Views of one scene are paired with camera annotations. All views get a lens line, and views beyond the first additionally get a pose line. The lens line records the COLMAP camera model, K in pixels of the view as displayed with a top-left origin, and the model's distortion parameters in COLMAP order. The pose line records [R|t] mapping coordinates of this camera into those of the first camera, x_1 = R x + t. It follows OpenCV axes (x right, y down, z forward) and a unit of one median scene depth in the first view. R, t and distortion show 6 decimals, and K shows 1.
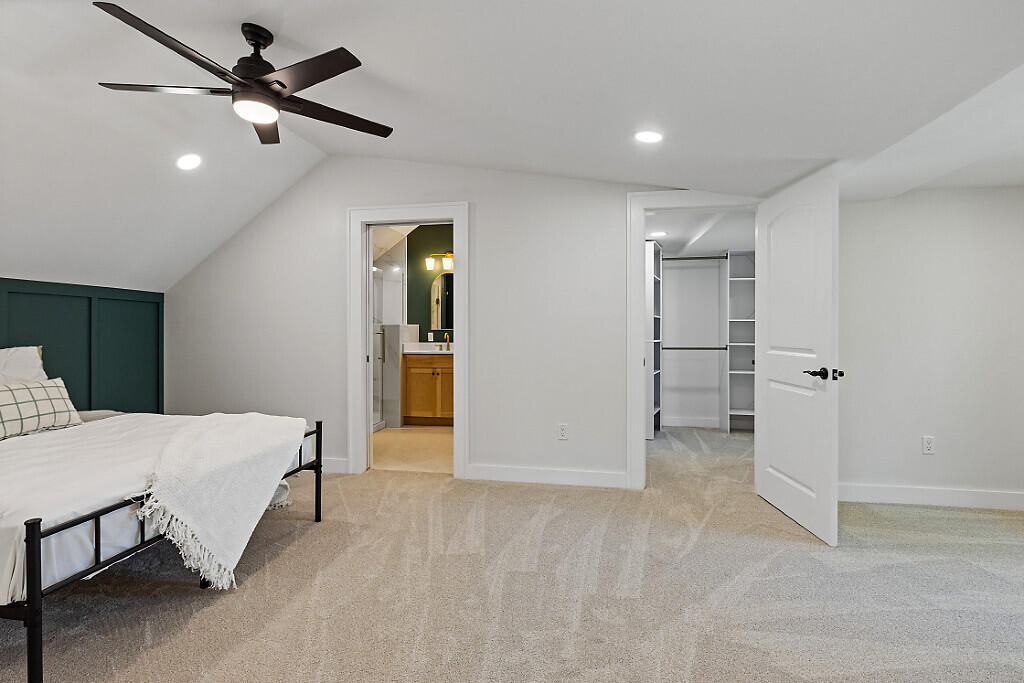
lens RADIAL K [[470.2, 0, 506.5], [0, 470.2, 336.4], [0, 0, 1]] dist [-0.001208, -0.000429]
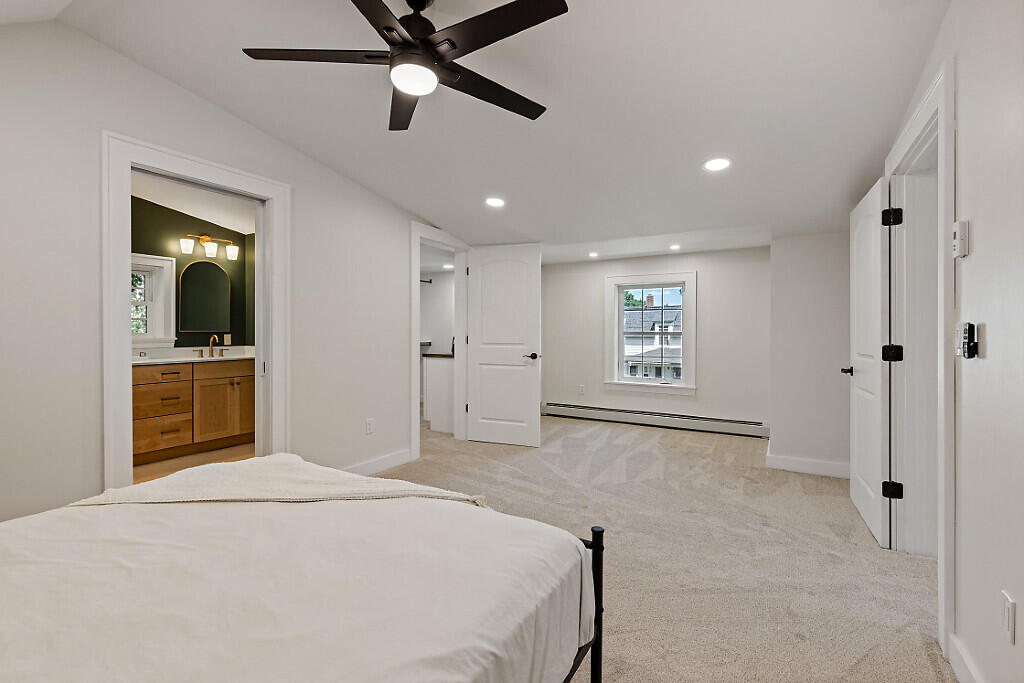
lens RADIAL K [[470.2, 0, 506.5], [0, 470.2, 336.4], [0, 0, 1]] dist [-0.001208, -0.000429]
pose [[0.356901, -0.008786, 0.934101, -0.677345], [0.001508, 0.999960, 0.008830, -0.009729], [-0.934141, -0.001743, 0.356899, 0.272973]]
